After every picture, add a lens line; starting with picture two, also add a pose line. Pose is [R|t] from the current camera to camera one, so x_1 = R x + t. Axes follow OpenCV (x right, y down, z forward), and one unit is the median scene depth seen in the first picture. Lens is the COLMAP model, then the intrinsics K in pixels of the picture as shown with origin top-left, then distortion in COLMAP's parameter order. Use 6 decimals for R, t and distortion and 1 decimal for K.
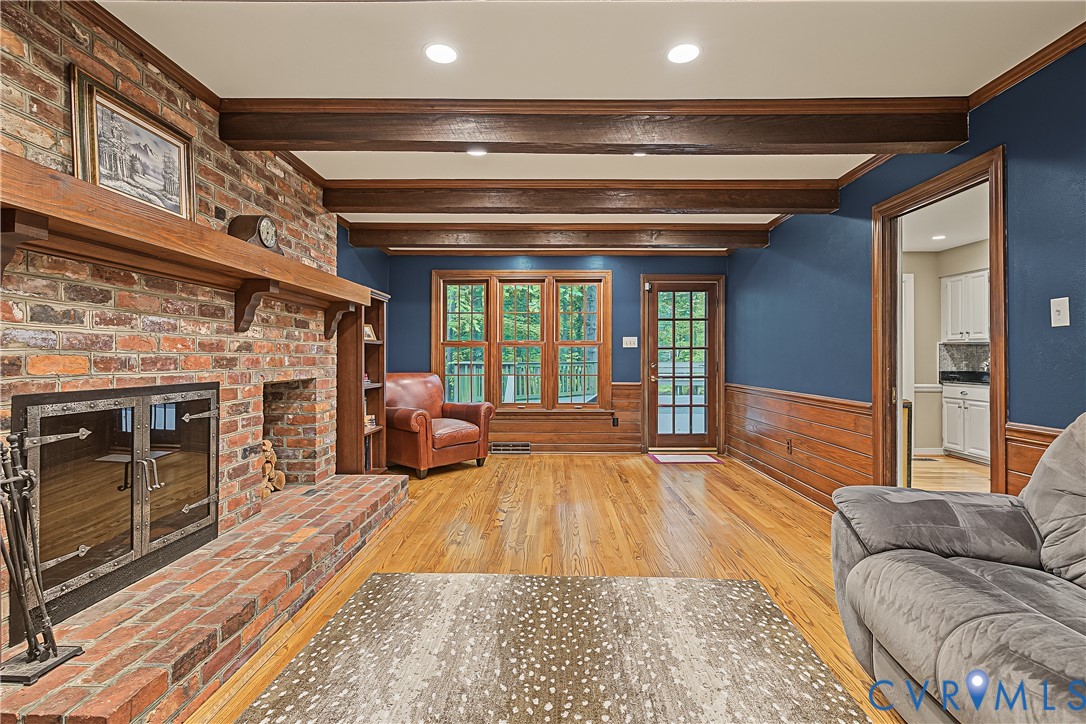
lens RADIAL K [[492.7, 0, 562.5], [0, 492.7, 356.0], [0, 0, 1]] dist [-0.001342, -0.000386]
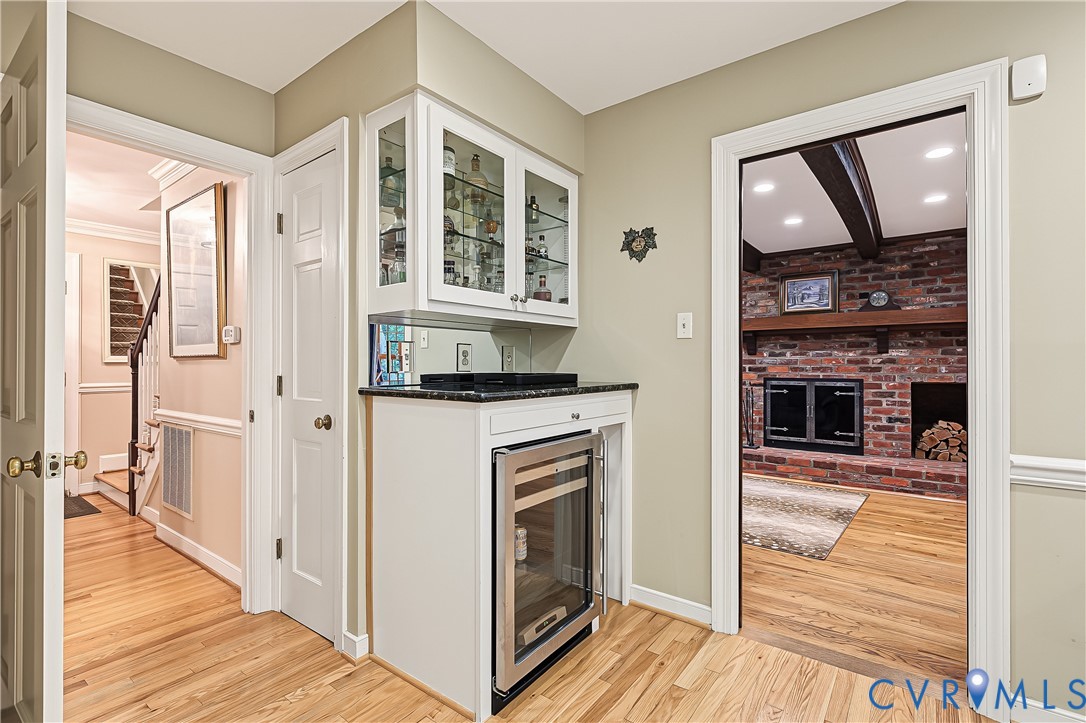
lens RADIAL K [[499.3, 0, 554.0], [0, 499.3, 363.7], [0, 0, 1]] dist [-0.001075, -0.000236]
pose [[-0.585798, -0.008315, -0.810414, 1.861812], [0.000378, 0.999944, -0.010533, 0.011597], [0.810457, -0.006477, -0.585762, 1.276761]]
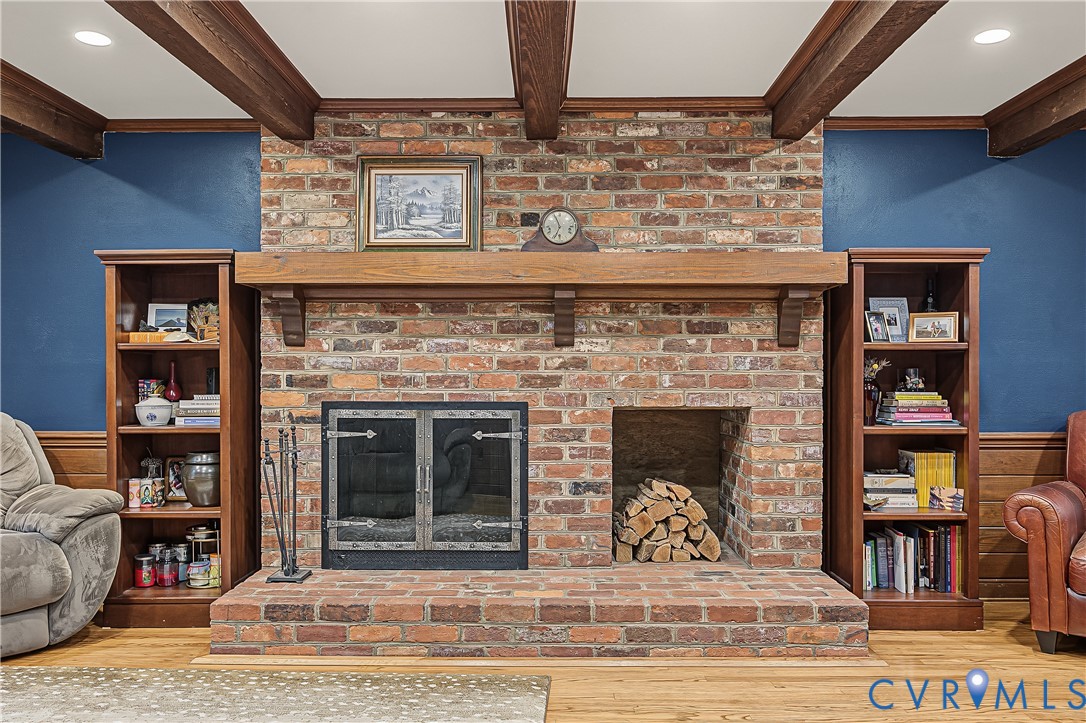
lens RADIAL K [[811.8, 0, 540.2], [0, 811.8, 378.5], [0, 0, 1]] dist [-0.002830, 0.000508]
pose [[-0.006578, 0.004946, -0.999966, 0.900751], [0.003132, 0.999983, 0.004925, 0.000491], [0.999973, -0.003099, -0.006594, 1.125802]]
